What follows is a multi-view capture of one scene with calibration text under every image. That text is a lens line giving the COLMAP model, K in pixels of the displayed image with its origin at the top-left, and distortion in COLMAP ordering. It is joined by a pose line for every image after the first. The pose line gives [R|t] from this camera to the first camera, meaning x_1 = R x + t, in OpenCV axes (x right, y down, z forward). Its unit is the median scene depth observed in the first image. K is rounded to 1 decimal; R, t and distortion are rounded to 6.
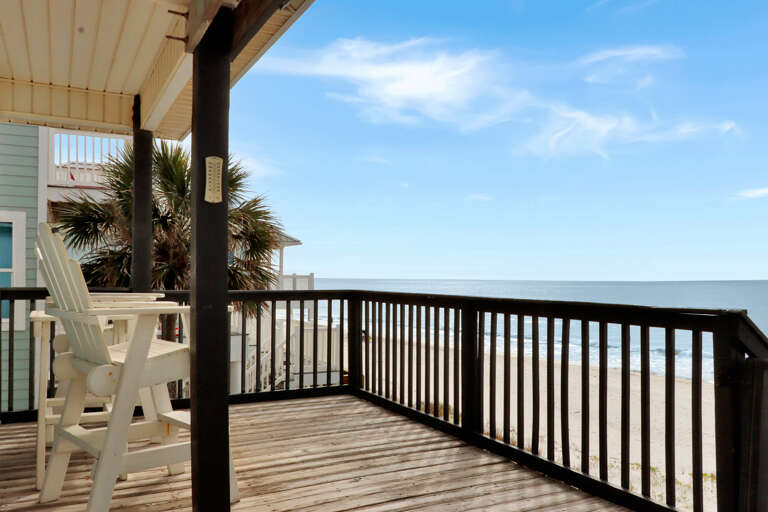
lens RADIAL K [[628.8, 0, 384.0], [0, 628.8, 256.0], [0, 0, 1]] dist [0.000289, -0.000223]
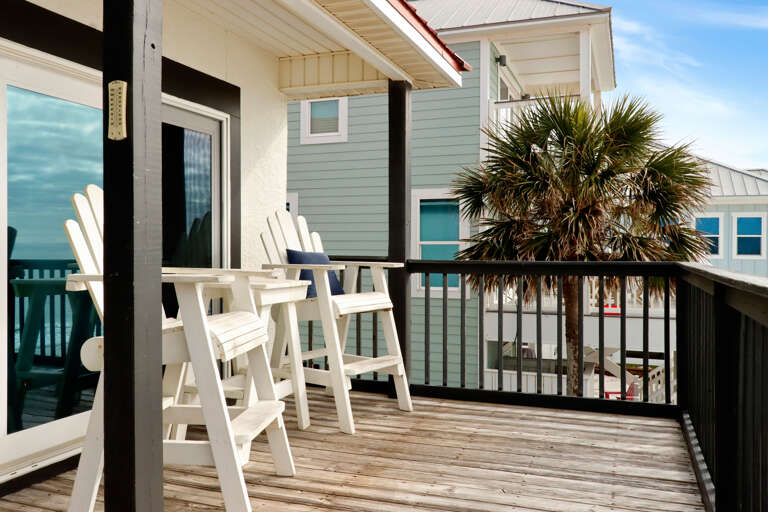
lens RADIAL K [[628.8, 0, 384.0], [0, 628.8, 256.0], [0, 0, 1]] dist [0.000289, -0.000223]
pose [[0.659515, -0.000562, -0.751691, 0.314873], [0.032140, 0.999106, 0.027451, 0.027339], [0.751004, -0.042264, 0.658943, 0.449393]]
